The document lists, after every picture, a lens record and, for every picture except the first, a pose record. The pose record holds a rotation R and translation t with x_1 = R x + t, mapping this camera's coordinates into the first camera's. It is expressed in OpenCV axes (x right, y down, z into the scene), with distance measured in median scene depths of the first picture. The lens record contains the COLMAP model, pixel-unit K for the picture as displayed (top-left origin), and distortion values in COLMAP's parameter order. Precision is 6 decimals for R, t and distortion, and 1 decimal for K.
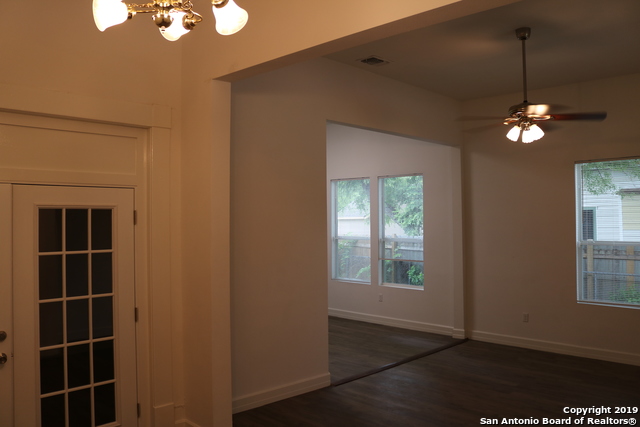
lens RADIAL K [[521.8, 0, 320.0], [0, 521.8, 213.5], [0, 0, 1]] dist [-0.082181, 0.000026]
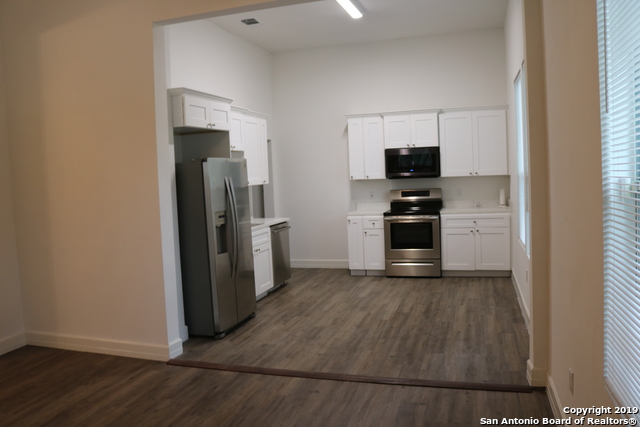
lens RADIAL K [[521.8, 0, 320.0], [0, 521.8, 213.5], [0, 0, 1]] dist [-0.082181, 0.000026]
pose [[0.460732, 0.057801, -0.885655, 0.829906], [0.050878, 0.994516, 0.091373, 0.038683], [0.886080, -0.087158, 0.455265, 0.859629]]
